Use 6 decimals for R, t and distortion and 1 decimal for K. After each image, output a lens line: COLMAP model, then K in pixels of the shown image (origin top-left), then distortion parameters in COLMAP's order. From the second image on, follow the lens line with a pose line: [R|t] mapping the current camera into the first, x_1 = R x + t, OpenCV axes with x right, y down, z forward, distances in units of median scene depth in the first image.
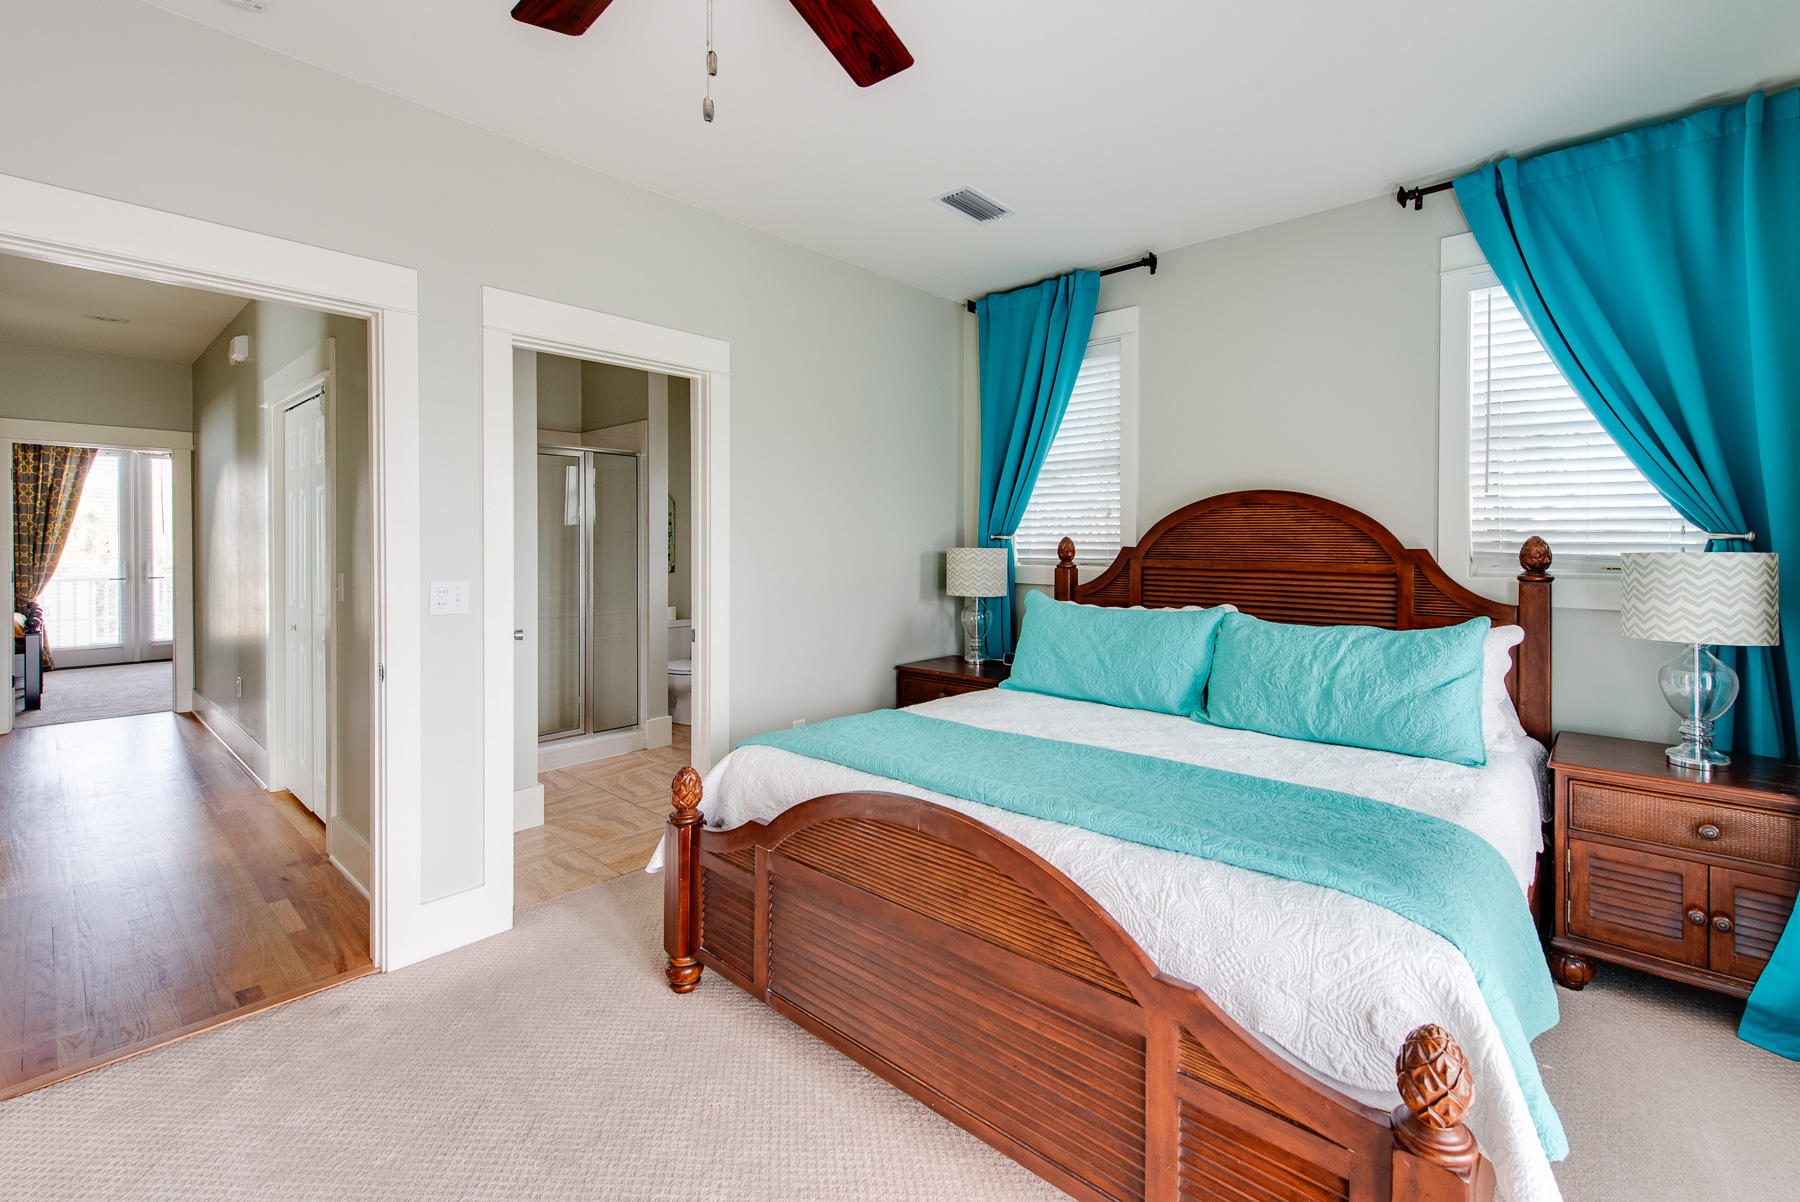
lens RADIAL K [[754.0, 0, 903.1], [0, 754.0, 546.0], [0, 0, 1]] dist [0.014729, -0.000102]
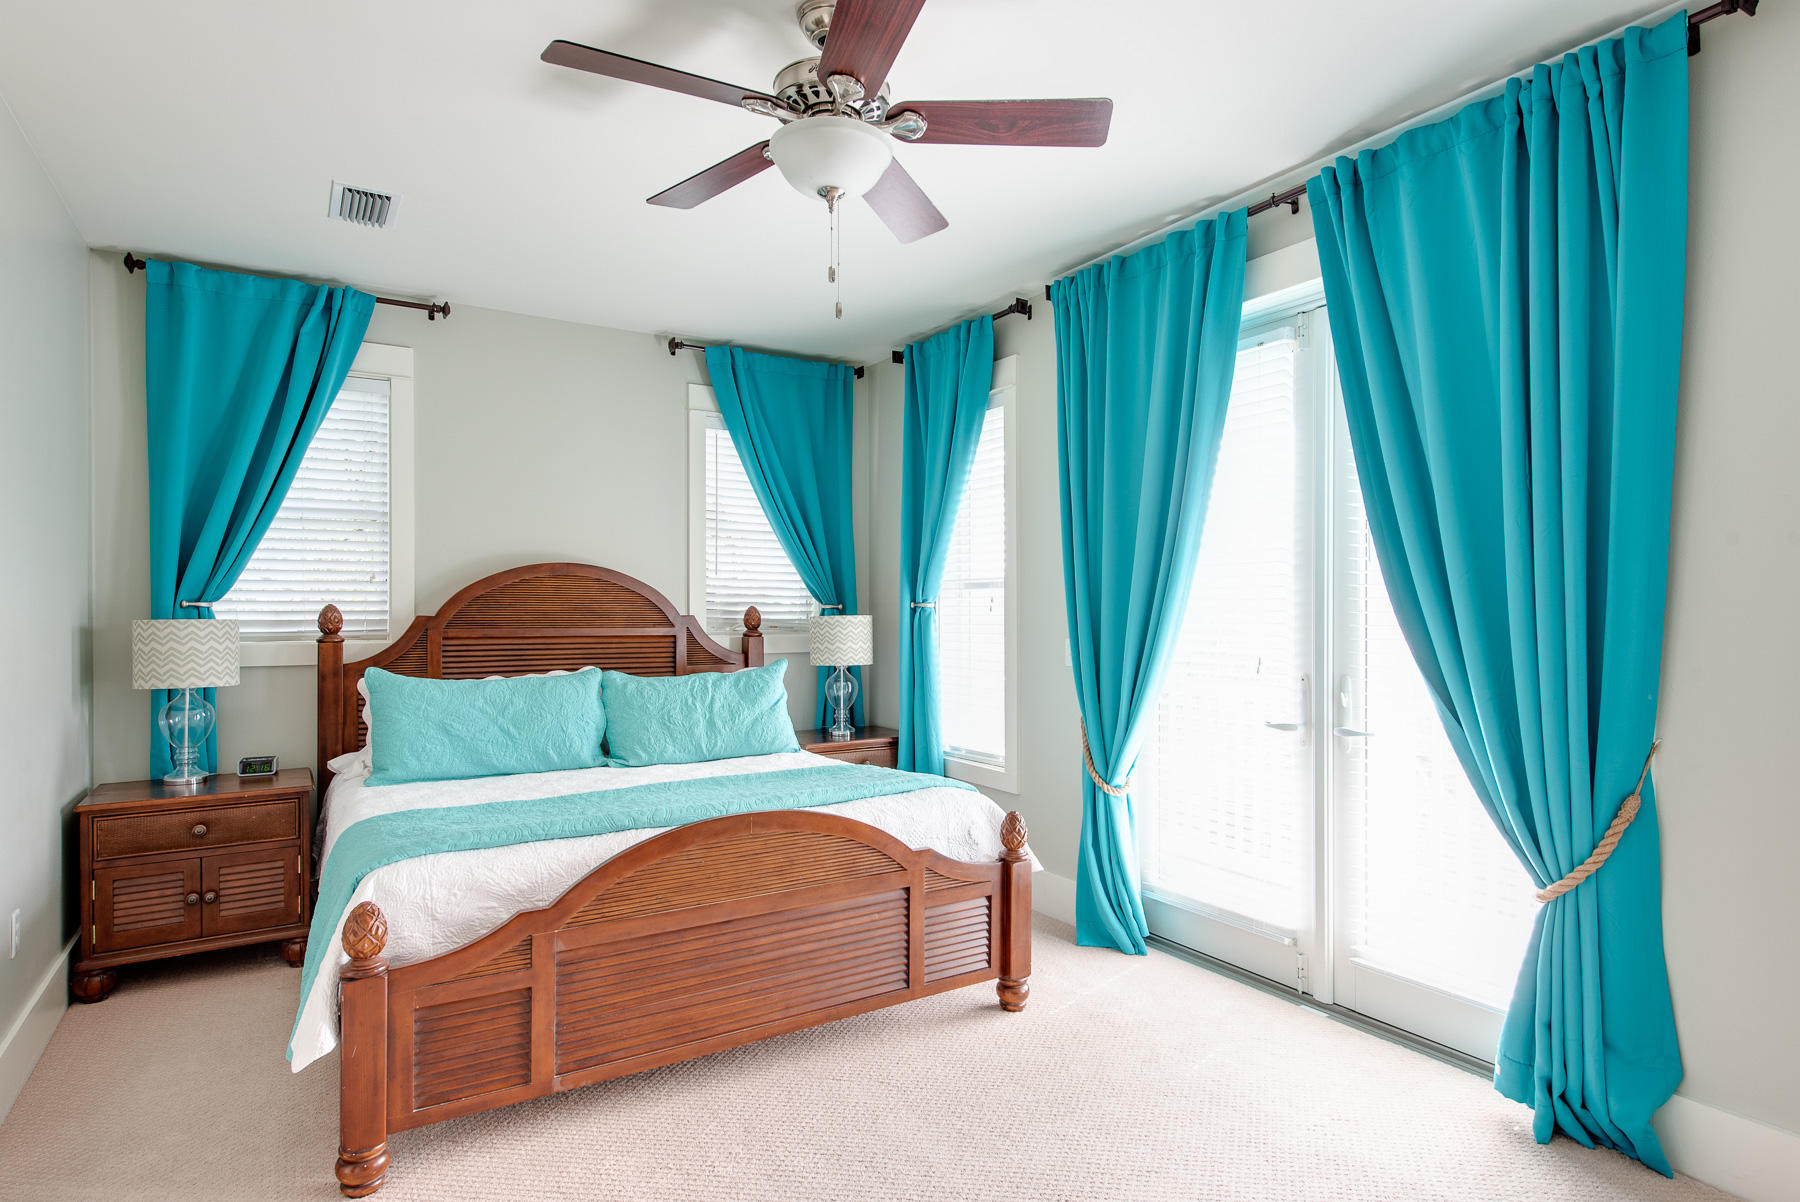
lens RADIAL K [[929.2, 0, 894.8], [0, 929.2, 607.5], [0, 0, 1]] dist [0.021640, -0.012078]
pose [[0.329682, 0.000116, 0.944092, -0.741382], [0.005066, 0.999985, -0.001892, -0.004847], [-0.944078, 0.005406, 0.329677, 0.123854]]
